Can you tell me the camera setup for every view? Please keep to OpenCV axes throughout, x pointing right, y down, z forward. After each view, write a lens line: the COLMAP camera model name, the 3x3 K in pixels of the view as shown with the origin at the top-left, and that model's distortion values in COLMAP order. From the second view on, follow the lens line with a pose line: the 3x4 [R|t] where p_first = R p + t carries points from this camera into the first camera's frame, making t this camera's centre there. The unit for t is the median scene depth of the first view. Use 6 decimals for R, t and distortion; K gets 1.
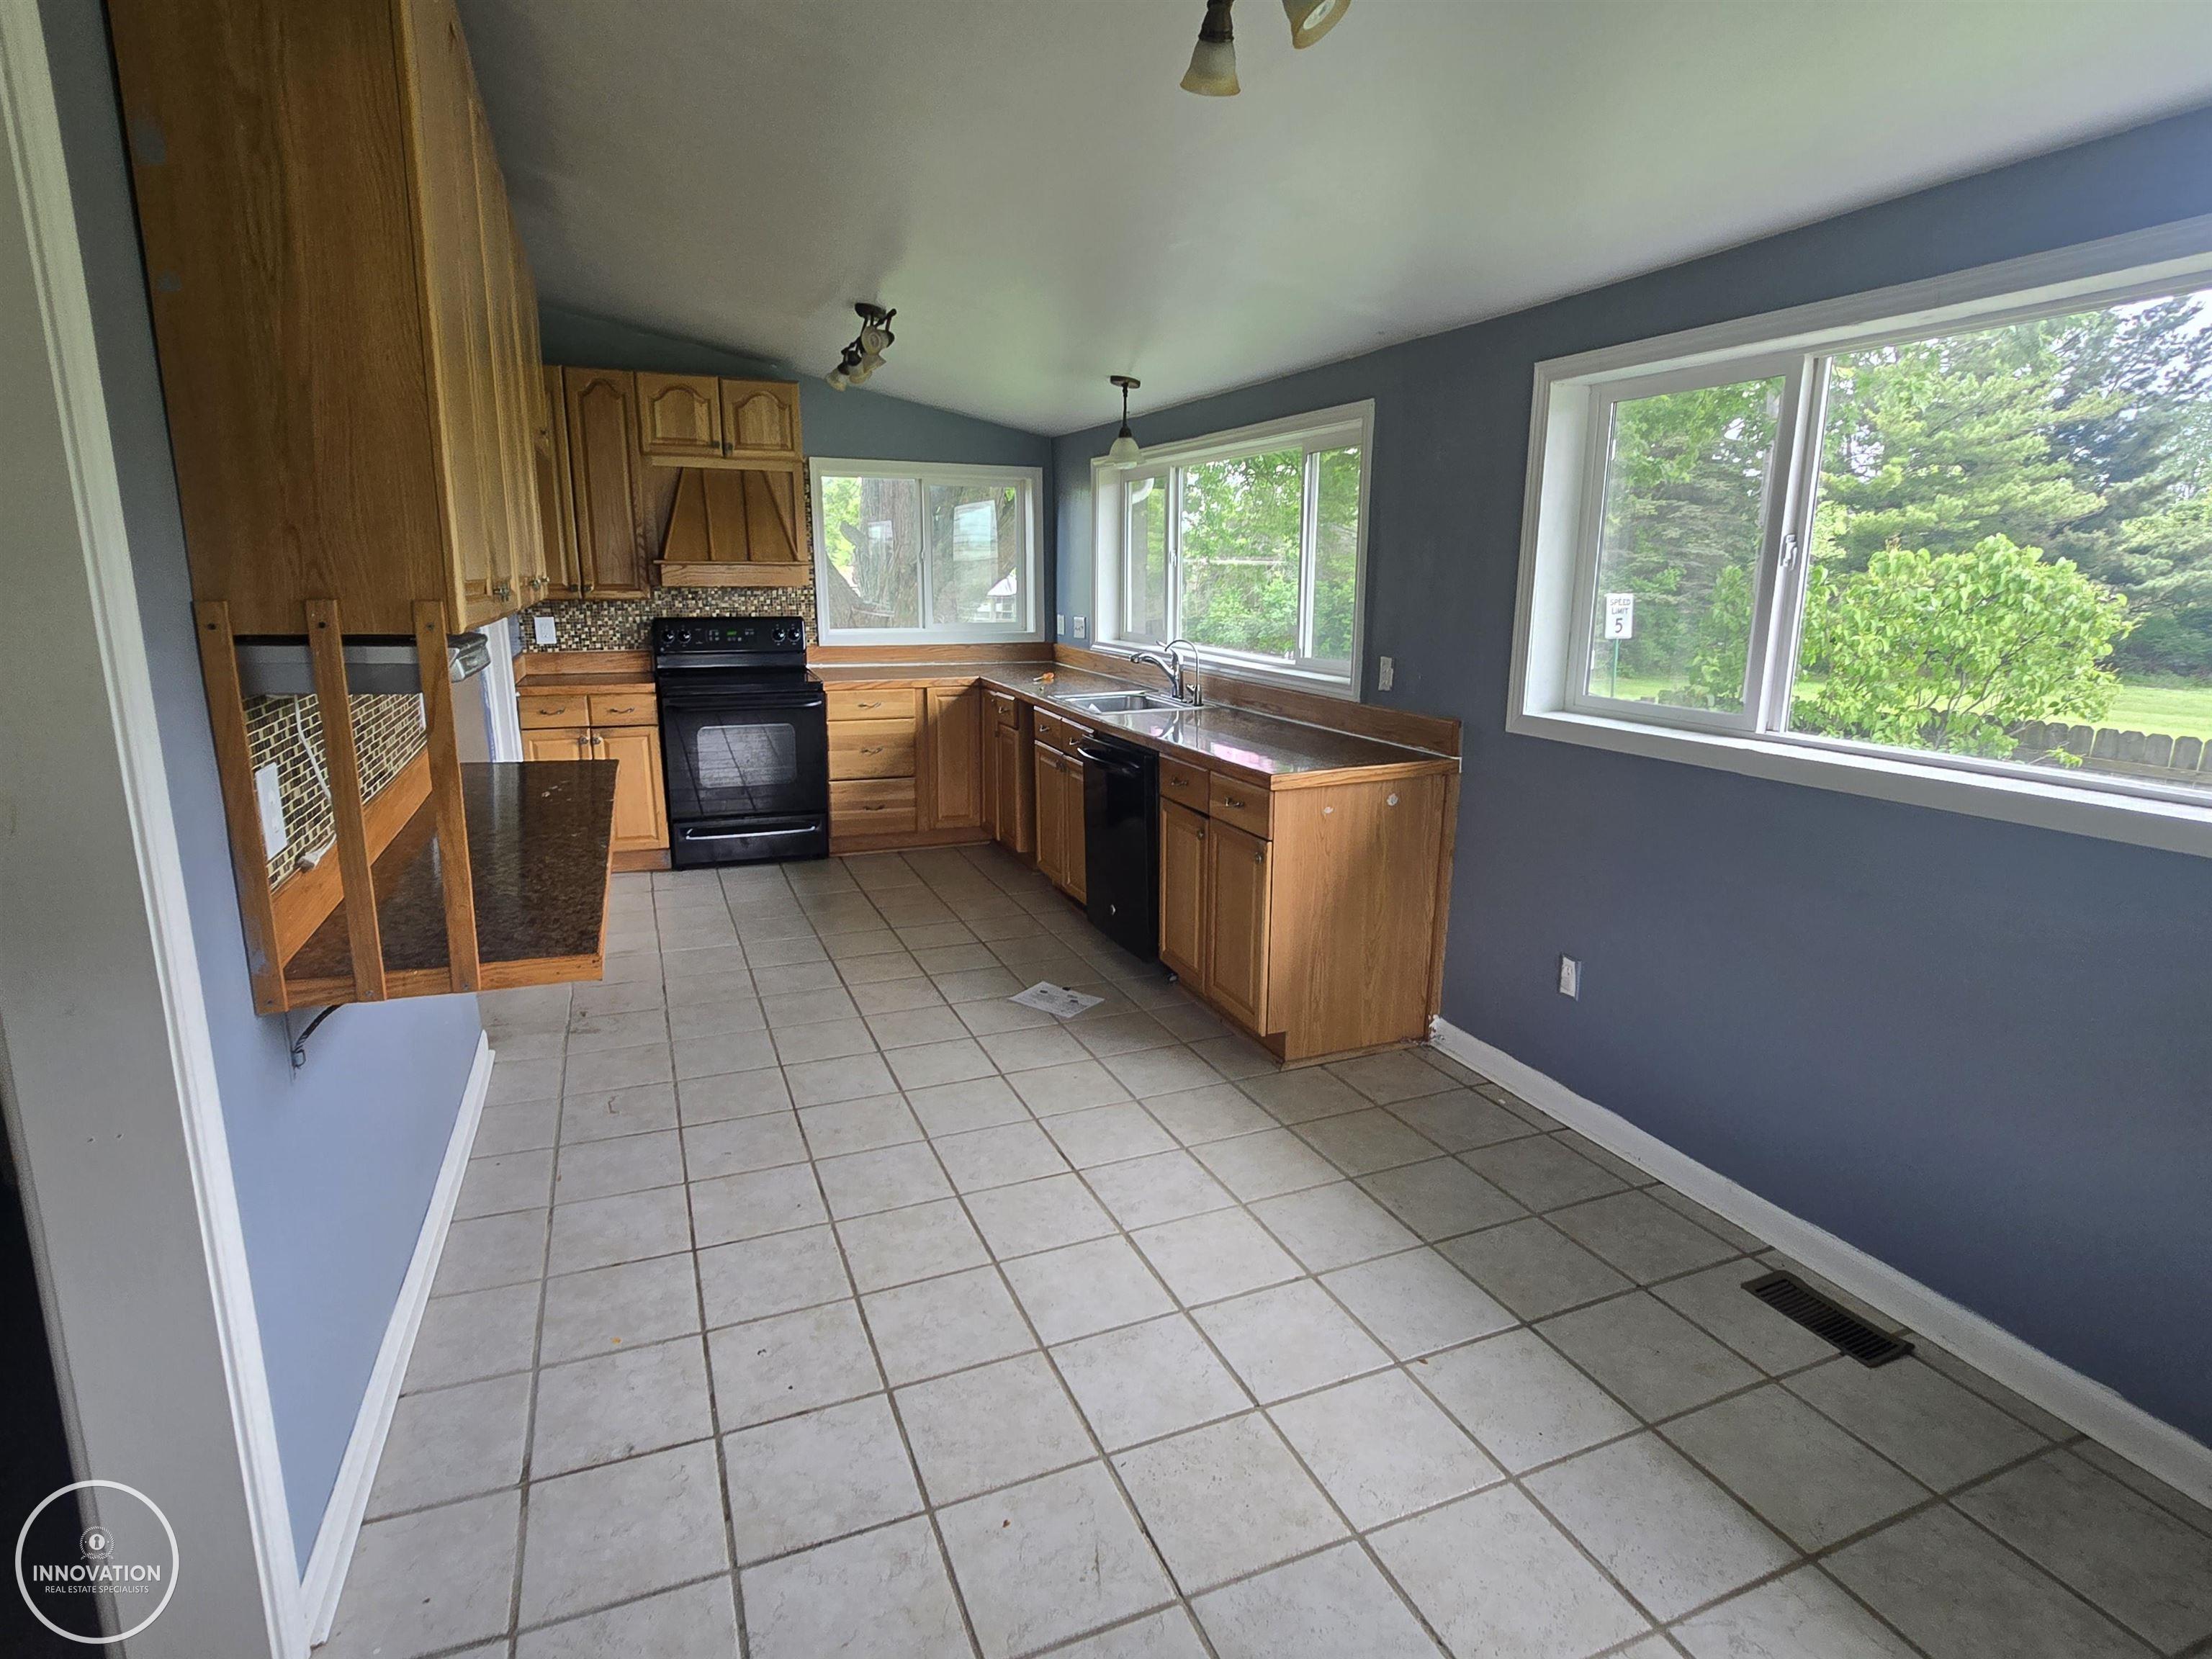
lens RADIAL K [[1154.7, 0, 1107.6], [0, 1154.7, 820.2], [0, 0, 1]] dist [0.001027, -0.002279]
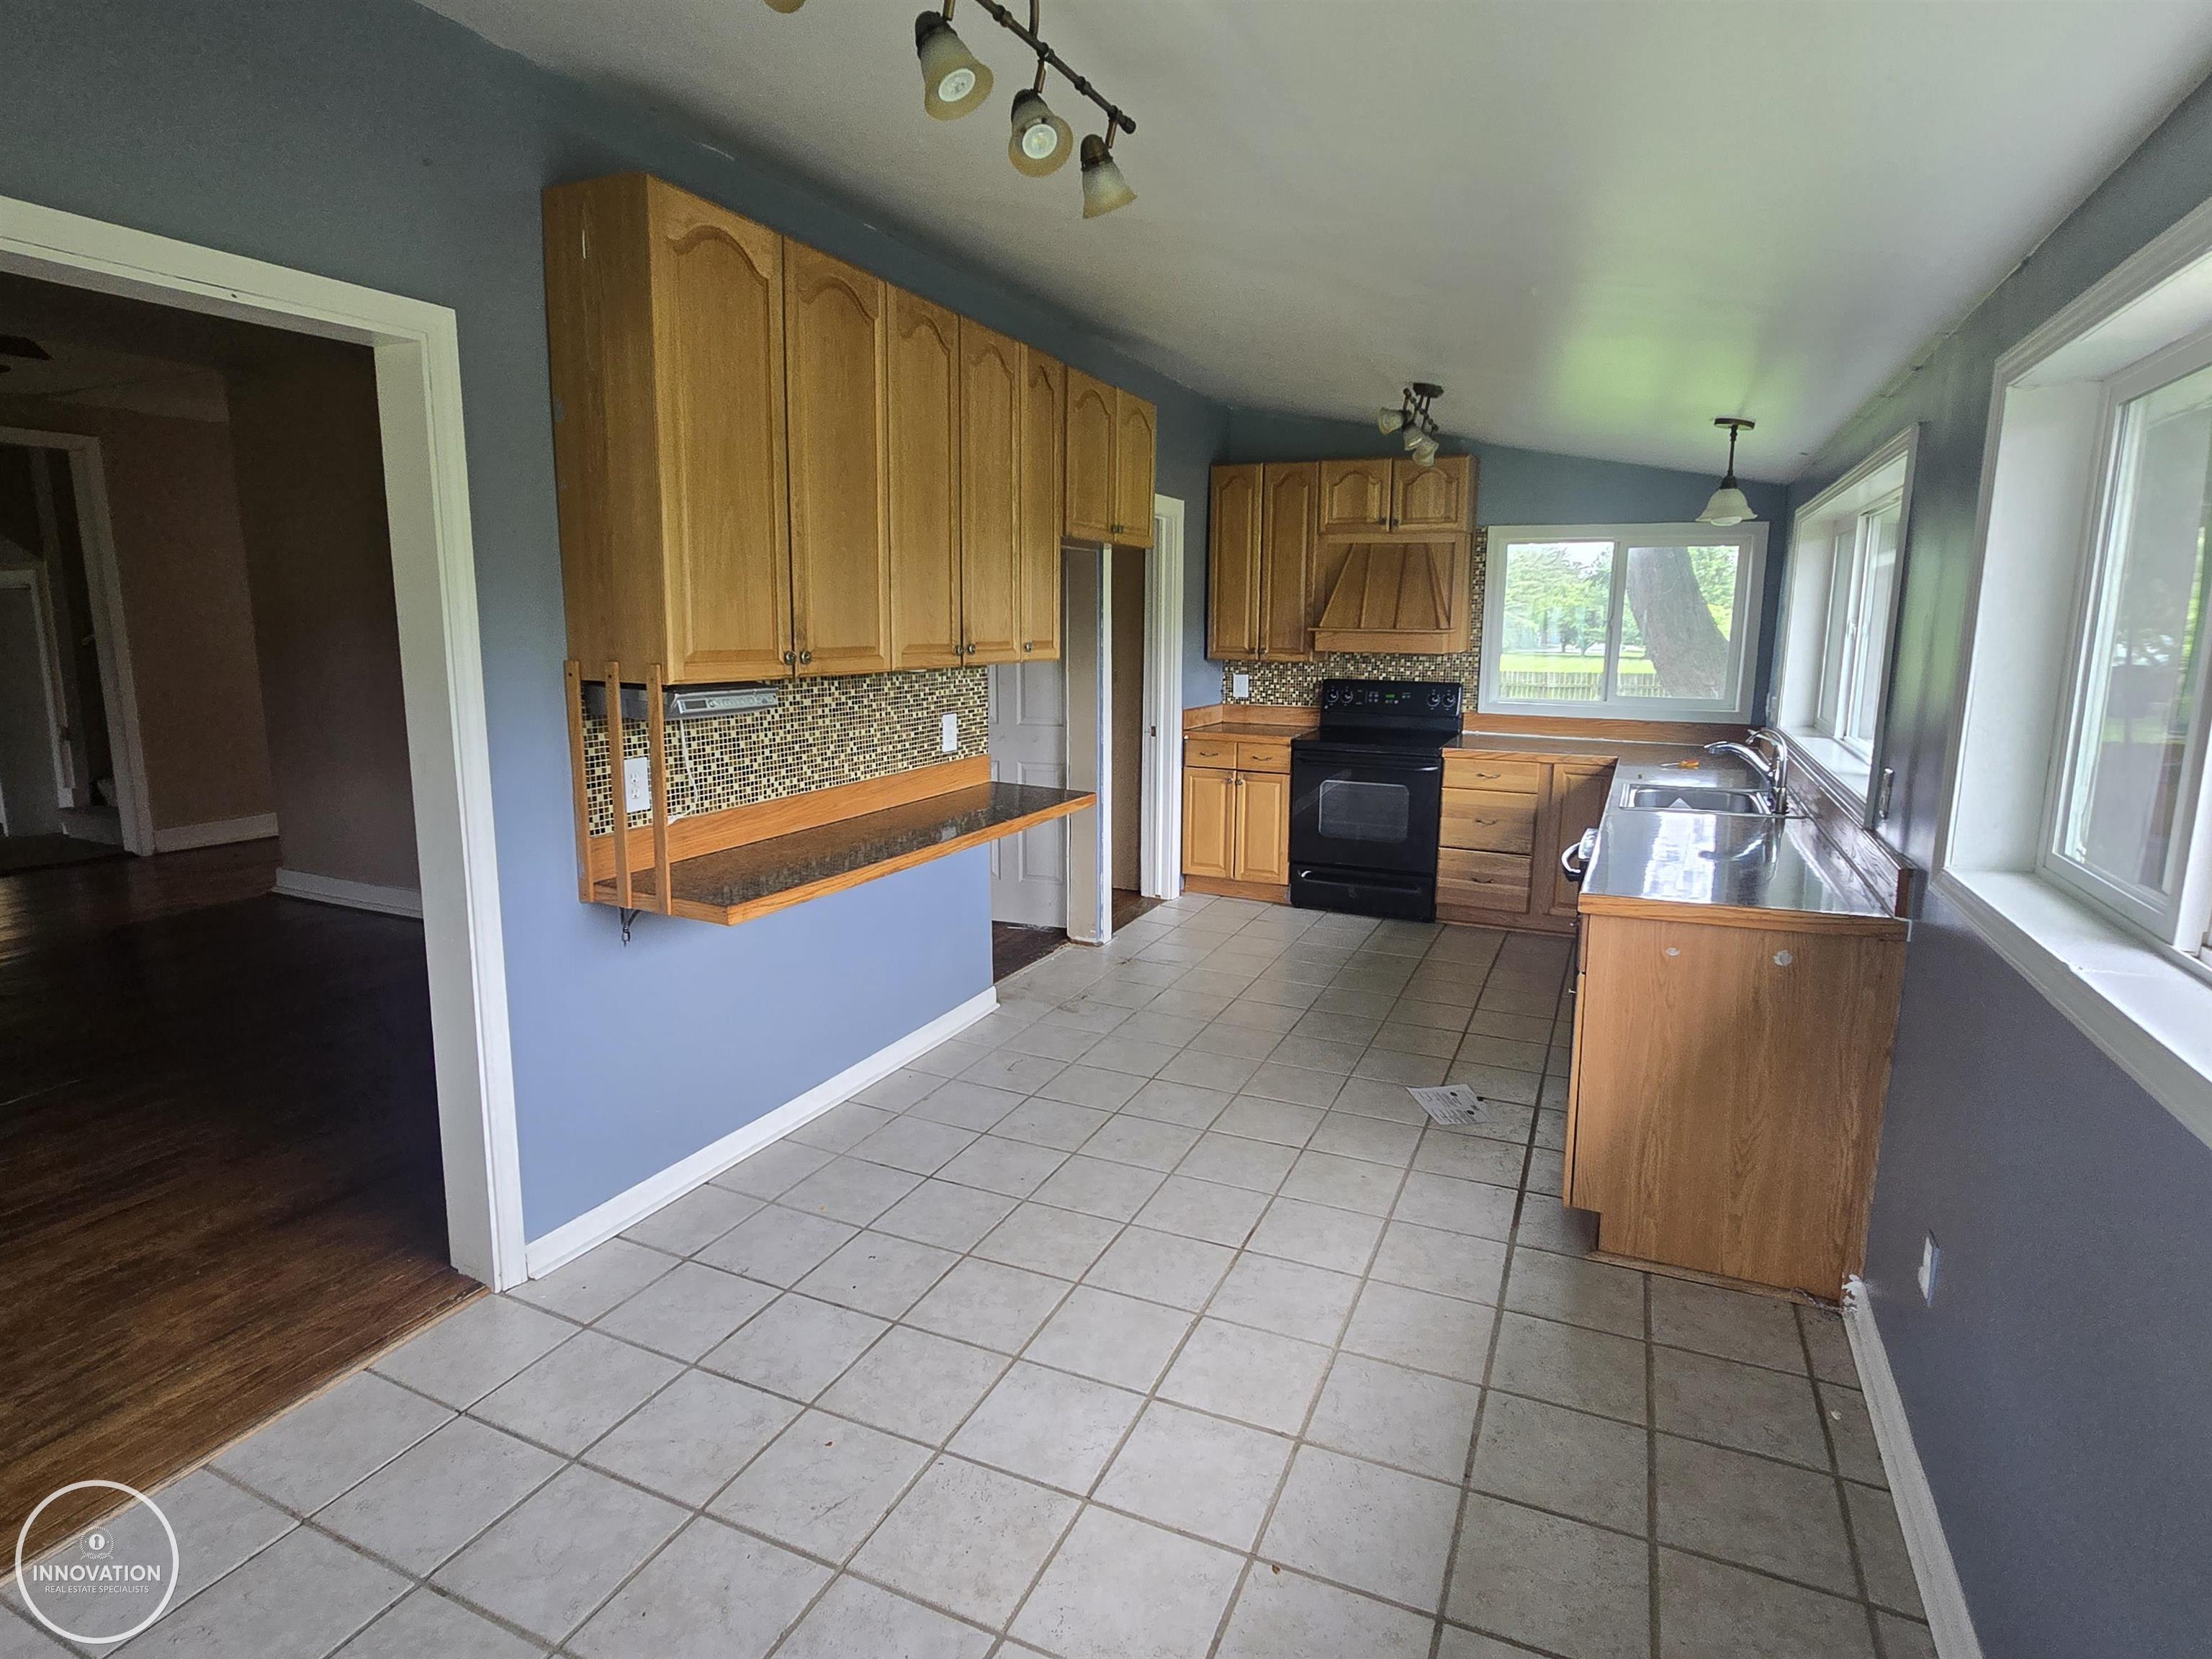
lens RADIAL K [[1154.7, 0, 1114.2], [0, 1154.7, 824.7], [0, 0, 1]] dist [0.001027, -0.002279]
pose [[0.690592, 0.127983, -0.711831, 0.291864], [-0.160390, 0.986813, 0.021818, -0.031115], [0.705236, 0.099104, 0.702012, 0.102085]]
